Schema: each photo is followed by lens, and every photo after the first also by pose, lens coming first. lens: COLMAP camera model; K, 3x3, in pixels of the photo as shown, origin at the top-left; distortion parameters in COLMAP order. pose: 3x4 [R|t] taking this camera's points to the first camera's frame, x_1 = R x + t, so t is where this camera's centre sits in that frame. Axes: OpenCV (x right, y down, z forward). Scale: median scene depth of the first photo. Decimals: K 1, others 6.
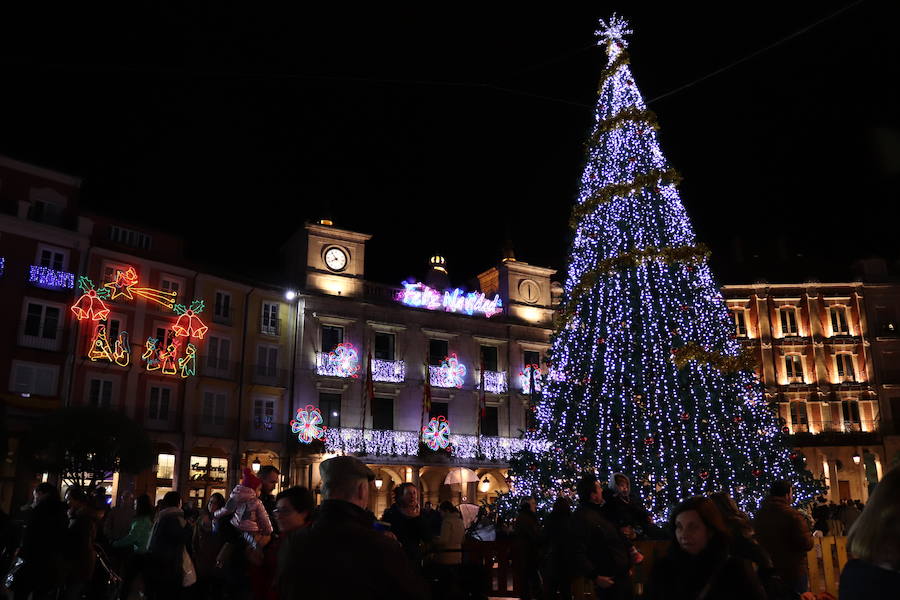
lens RADIAL K [[751.1, 0, 450.0], [0, 751.1, 300.0], [0, 0, 1]] dist [-0.158274, 0.138988]
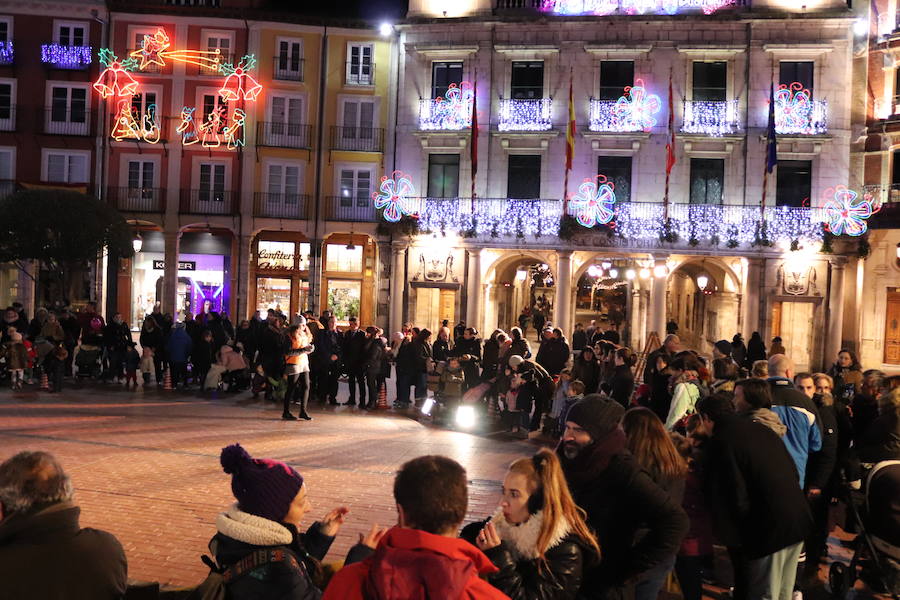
lens RADIAL K [[751.1, 0, 450.0], [0, 751.1, 300.0], [0, 0, 1]] dist [-0.158274, 0.138988]
pose [[0.764144, 0.037031, -0.643982, 0.312278], [0.136898, 0.966298, 0.218006, 0.100606], [0.630352, -0.254748, 0.733321, 0.410458]]
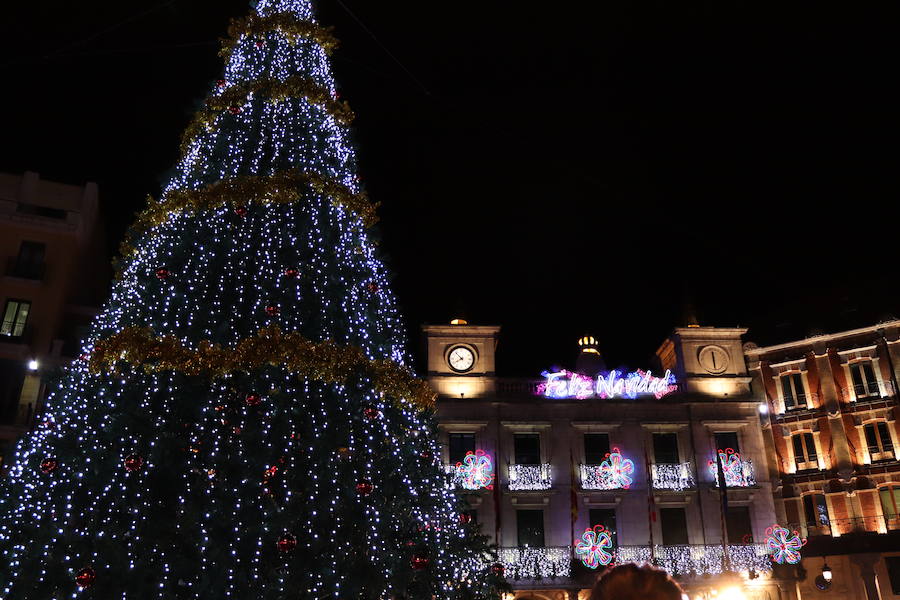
lens RADIAL K [[751.1, 0, 450.0], [0, 751.1, 300.0], [0, 0, 1]] dist [-0.158274, 0.138988]
pose [[0.889672, -0.199778, -0.410577, 0.224781], [0.129799, 0.972761, -0.192065, 0.049150], [0.437763, 0.117582, 0.891368, 0.179980]]
